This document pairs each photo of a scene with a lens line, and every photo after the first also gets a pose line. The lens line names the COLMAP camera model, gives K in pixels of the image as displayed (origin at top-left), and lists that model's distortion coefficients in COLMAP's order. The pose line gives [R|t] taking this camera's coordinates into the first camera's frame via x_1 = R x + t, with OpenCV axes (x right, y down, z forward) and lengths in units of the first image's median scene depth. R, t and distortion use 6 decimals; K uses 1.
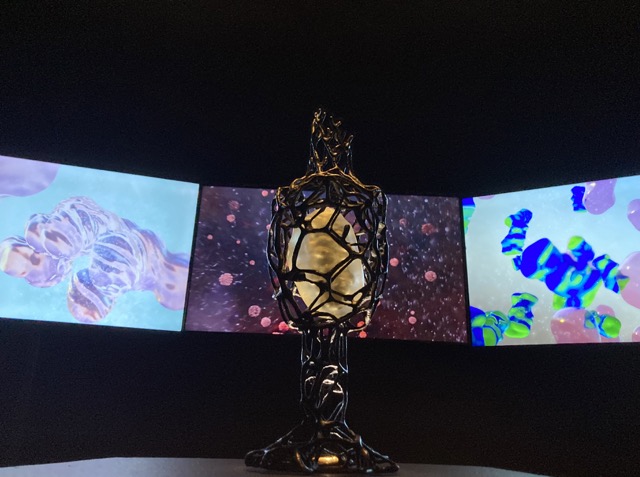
lens RADIAL K [[520.8, 0, 318.5], [0, 520.8, 236.7], [0, 0, 1]] dist [0.020996, 0.005045]
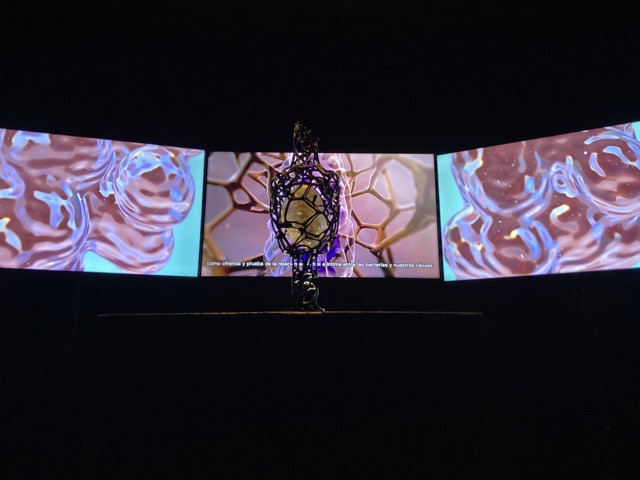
lens RADIAL K [[520.8, 0, 323.2], [0, 520.8, 239.8], [0, 0, 1]] dist [0.020996, 0.005045]
pose [[0.999390, -0.033238, 0.010697, 0.058703], [0.031889, 0.993624, 0.108144, -0.061089], [-0.014223, -0.107737, 0.994078, -0.751319]]
